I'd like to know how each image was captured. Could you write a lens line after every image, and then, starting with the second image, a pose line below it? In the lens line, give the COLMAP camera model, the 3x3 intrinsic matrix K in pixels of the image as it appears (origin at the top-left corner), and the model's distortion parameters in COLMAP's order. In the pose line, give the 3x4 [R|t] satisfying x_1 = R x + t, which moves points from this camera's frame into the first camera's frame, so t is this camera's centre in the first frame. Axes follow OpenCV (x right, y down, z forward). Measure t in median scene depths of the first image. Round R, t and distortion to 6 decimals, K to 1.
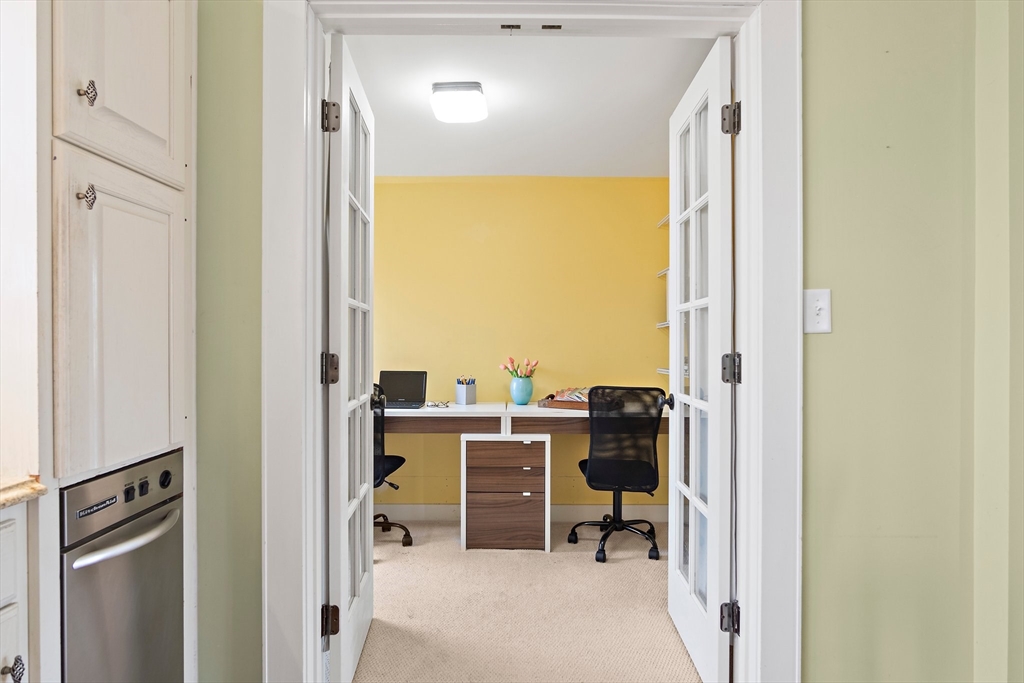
lens RADIAL K [[549.8, 0, 512.7], [0, 549.8, 334.7], [0, 0, 1]] dist [-0.011427, 0.001296]
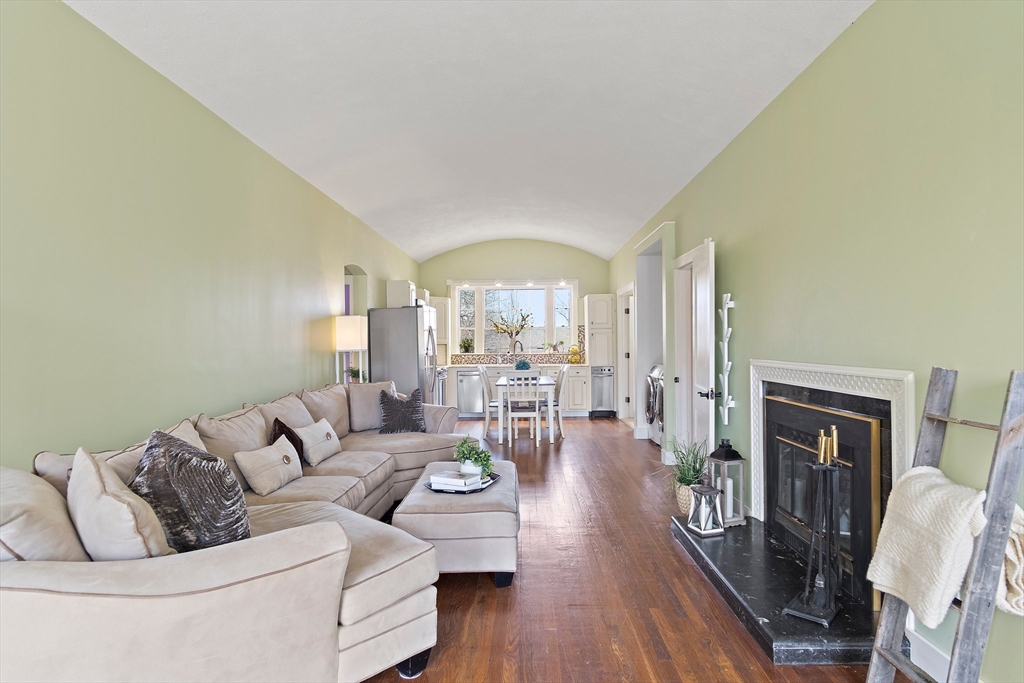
lens RADIAL K [[543.1, 0, 512.0], [0, 543.1, 341.5], [0, 0, 1]] dist [-0.022092, 0.000526]
pose [[-0.028362, -0.003355, -0.999592, 7.125488], [0.009133, 0.999952, -0.003615, -0.101954], [0.999556, -0.009232, -0.028330, -0.063510]]
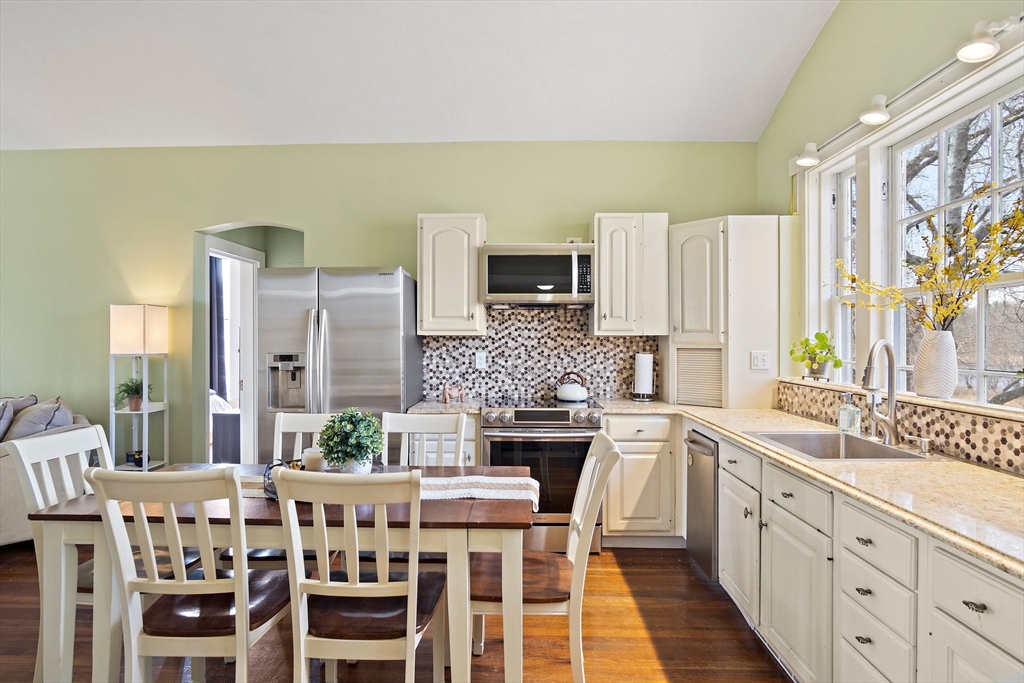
lens RADIAL K [[549.8, 0, 512.7], [0, 549.8, 334.7], [0, 0, 1]] dist [-0.011427, 0.001296]
pose [[-0.999585, -0.001806, 0.028749, 0.089421], [-0.002093, 0.999948, -0.009960, -0.144517], [-0.028729, -0.010016, -0.999537, 1.659551]]
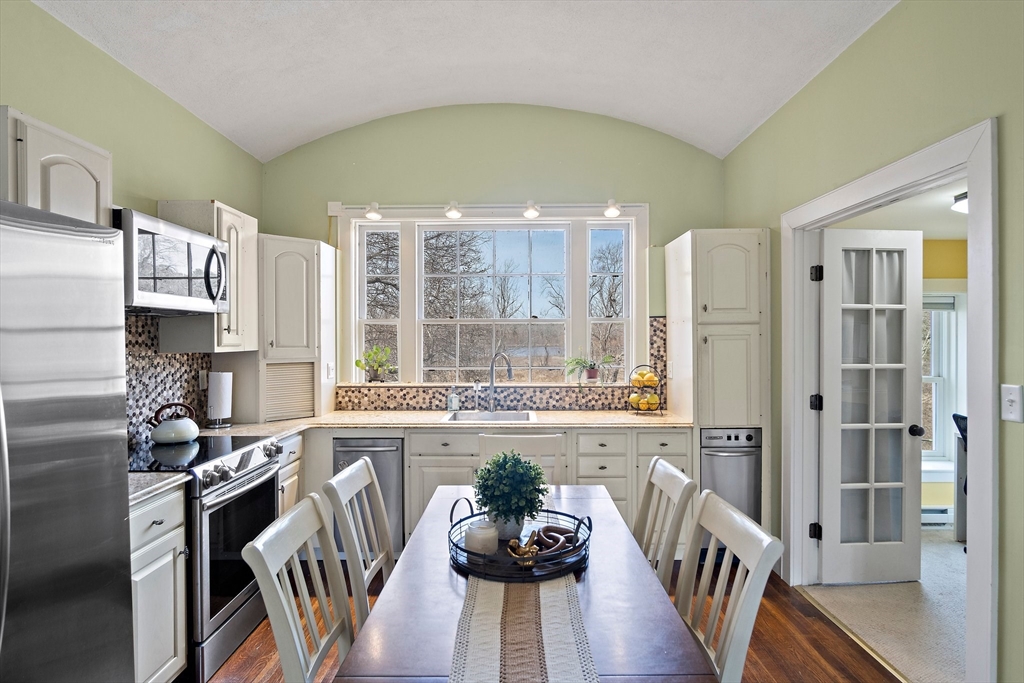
lens RADIAL K [[543.1, 0, 512.0], [0, 543.1, 341.5], [0, 0, 1]] dist [-0.022092, 0.000526]
pose [[-0.013569, 0.005019, -0.999895, 2.140275], [0.003882, 0.999980, 0.004967, -0.229910], [0.999900, -0.003814, -0.013589, -0.094373]]
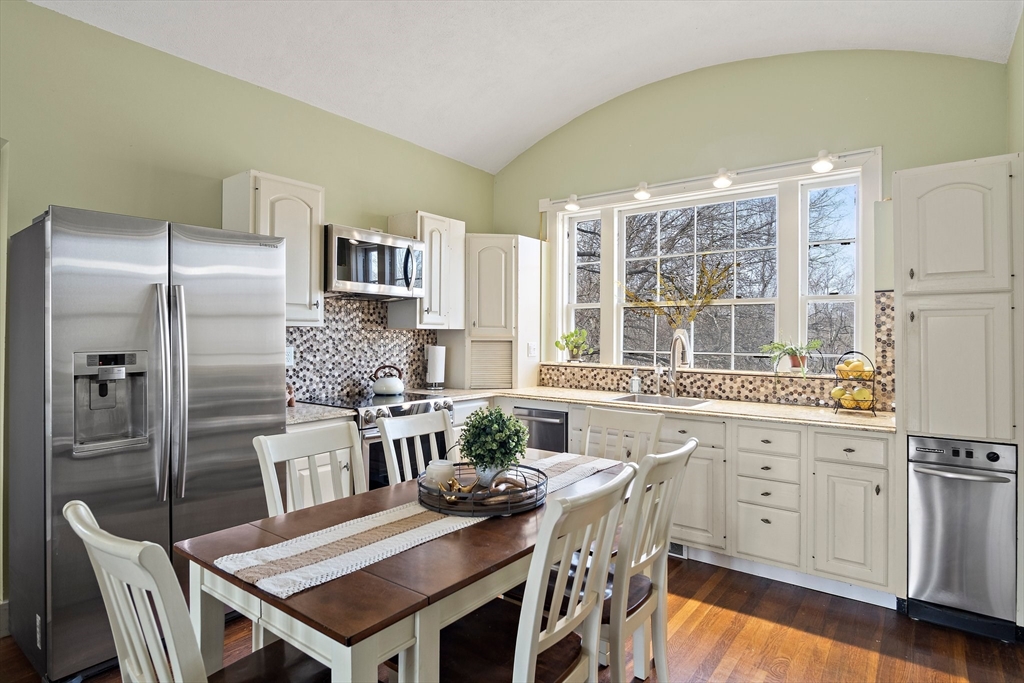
lens RADIAL K [[549.8, 0, 512.7], [0, 549.8, 334.7], [0, 0, 1]] dist [-0.011427, 0.001296]
pose [[-0.606608, -0.006692, -0.794973, 1.931329], [-0.007527, 0.999968, -0.002673, -0.132724], [0.794965, 0.004363, -0.606639, 0.921880]]
